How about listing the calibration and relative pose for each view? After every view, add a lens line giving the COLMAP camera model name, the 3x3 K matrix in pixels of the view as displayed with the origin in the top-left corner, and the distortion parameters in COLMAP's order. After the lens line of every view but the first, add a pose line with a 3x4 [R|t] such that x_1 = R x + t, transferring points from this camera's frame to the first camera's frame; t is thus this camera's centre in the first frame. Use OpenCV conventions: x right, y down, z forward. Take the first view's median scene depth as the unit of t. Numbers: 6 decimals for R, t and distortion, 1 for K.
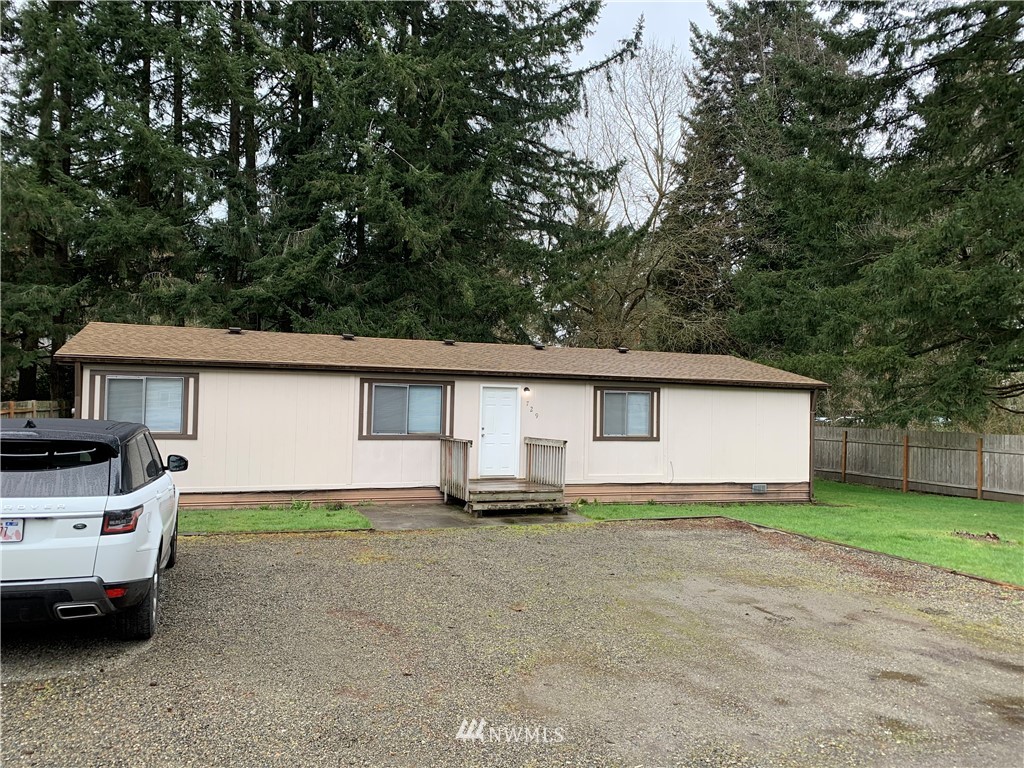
lens RADIAL K [[783.5, 0, 512.0], [0, 783.5, 384.0], [0, 0, 1]] dist [0.073195, 0.000638]
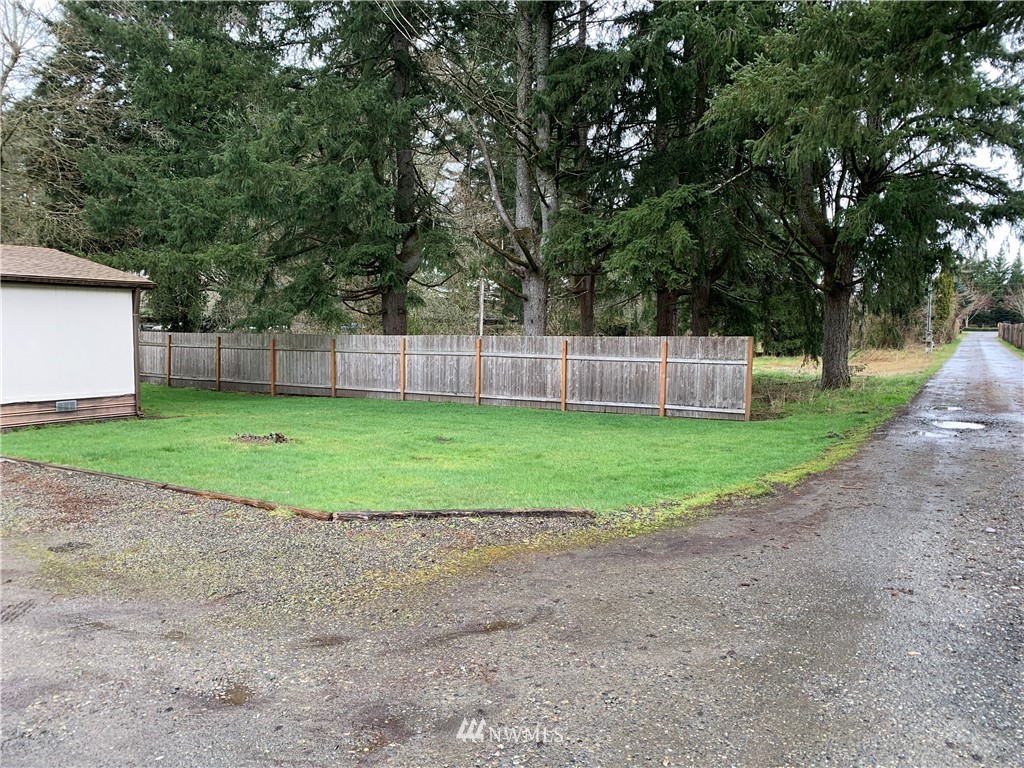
lens RADIAL K [[771.4, 0, 512.0], [0, 771.4, 384.0], [0, 0, 1]] dist [0.000382, -0.005497]
pose [[0.814121, -0.062224, 0.577352, 0.194042], [-0.001902, 0.993951, 0.109806, 0.015742], [-0.580692, -0.090493, 0.809078, 0.058252]]
